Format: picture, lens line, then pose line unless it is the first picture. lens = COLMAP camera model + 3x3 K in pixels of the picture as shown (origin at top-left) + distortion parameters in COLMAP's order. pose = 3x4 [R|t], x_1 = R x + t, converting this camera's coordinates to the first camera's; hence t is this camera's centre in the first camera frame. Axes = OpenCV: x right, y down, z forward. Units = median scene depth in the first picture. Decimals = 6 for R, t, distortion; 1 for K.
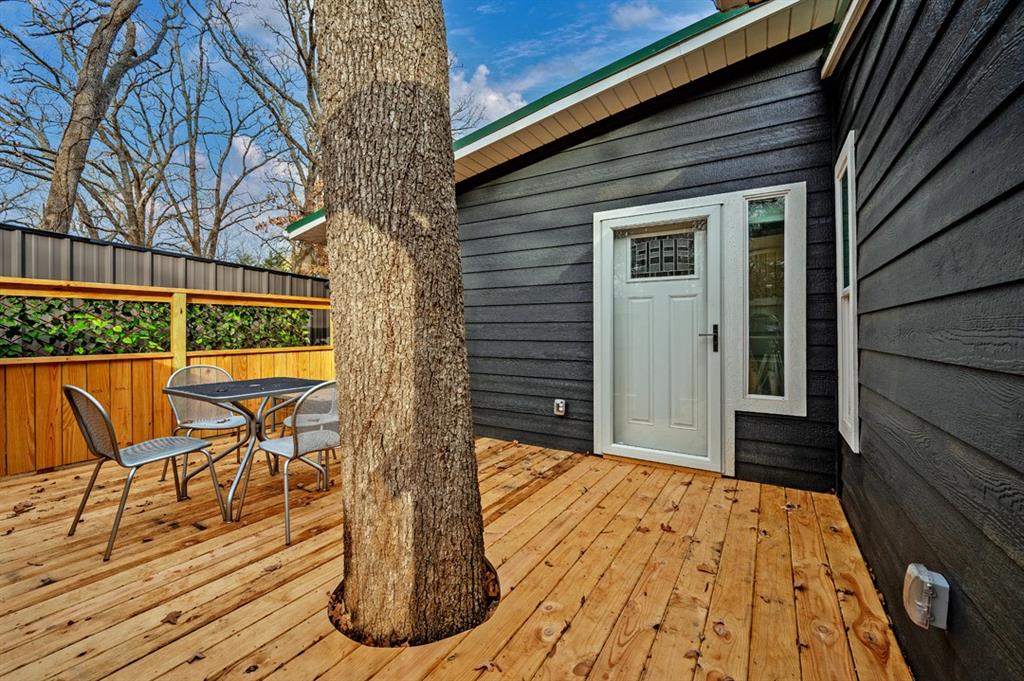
lens RADIAL K [[407.8, 0, 514.8], [0, 407.8, 331.4], [0, 0, 1]] dist [0.002771, -0.000107]
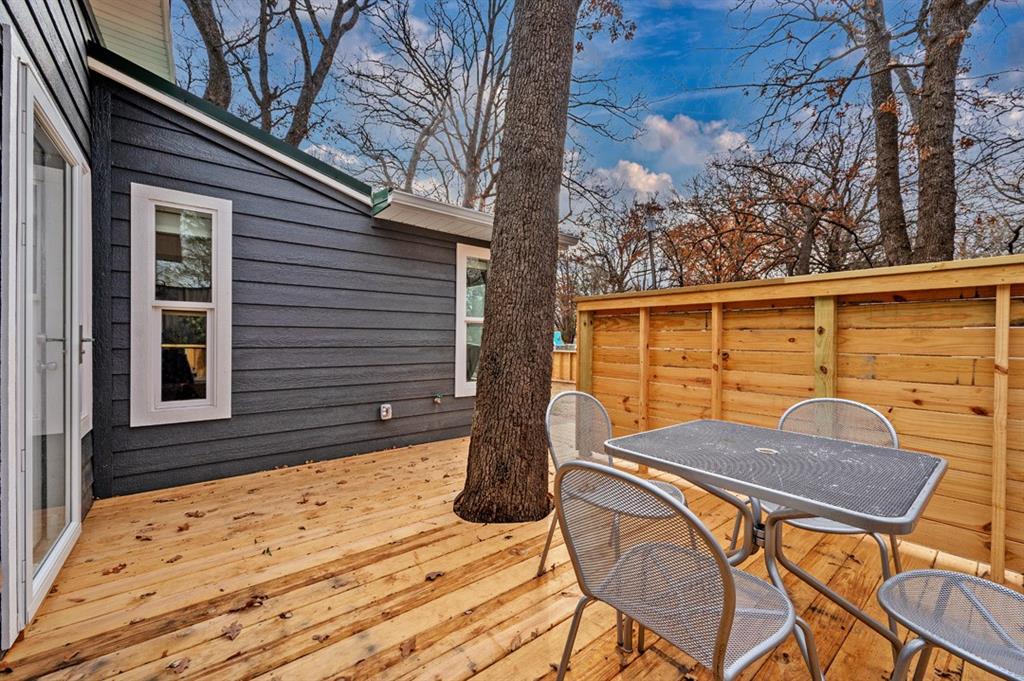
lens RADIAL K [[407.8, 0, 518.7], [0, 407.8, 339.6], [0, 0, 1]] dist [0.002771, -0.000107]
pose [[-0.942412, -0.009826, 0.334309, -0.357963], [-0.010064, 0.999949, 0.001019, -0.001817], [-0.334302, -0.002404, -0.942463, 1.098831]]
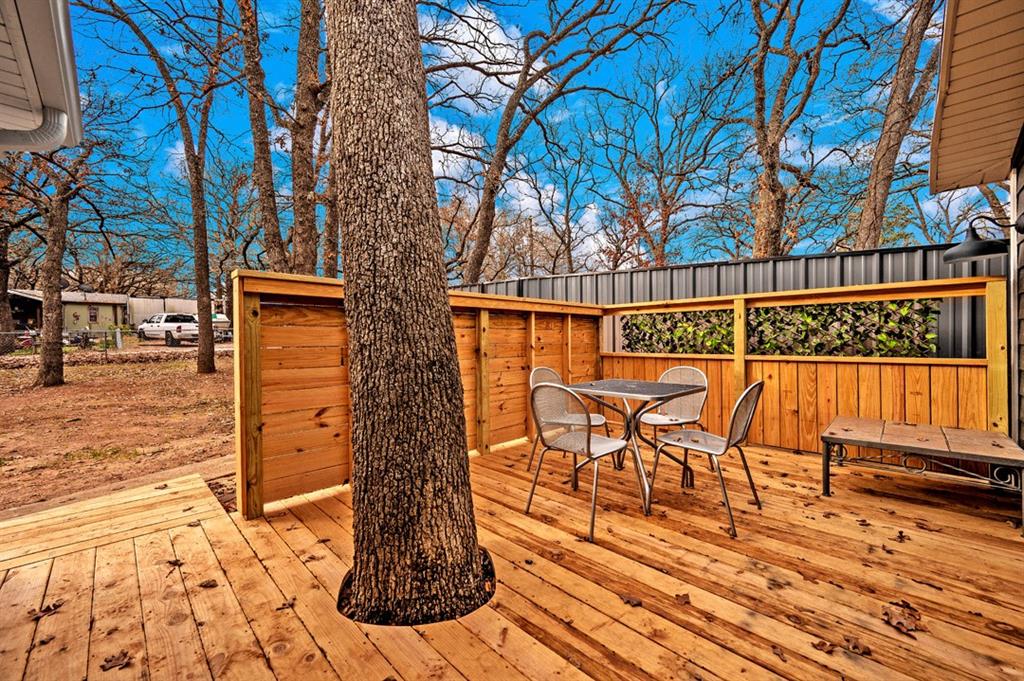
lens RADIAL K [[407.8, 0, 512.5], [0, 407.8, 336.0], [0, 0, 1]] dist [0.002771, -0.000107]
pose [[-0.228778, -0.000288, -0.973478, 0.337909], [0.007113, 0.999973, -0.001968, -0.000877], [0.973453, -0.007375, -0.228770, 0.660064]]
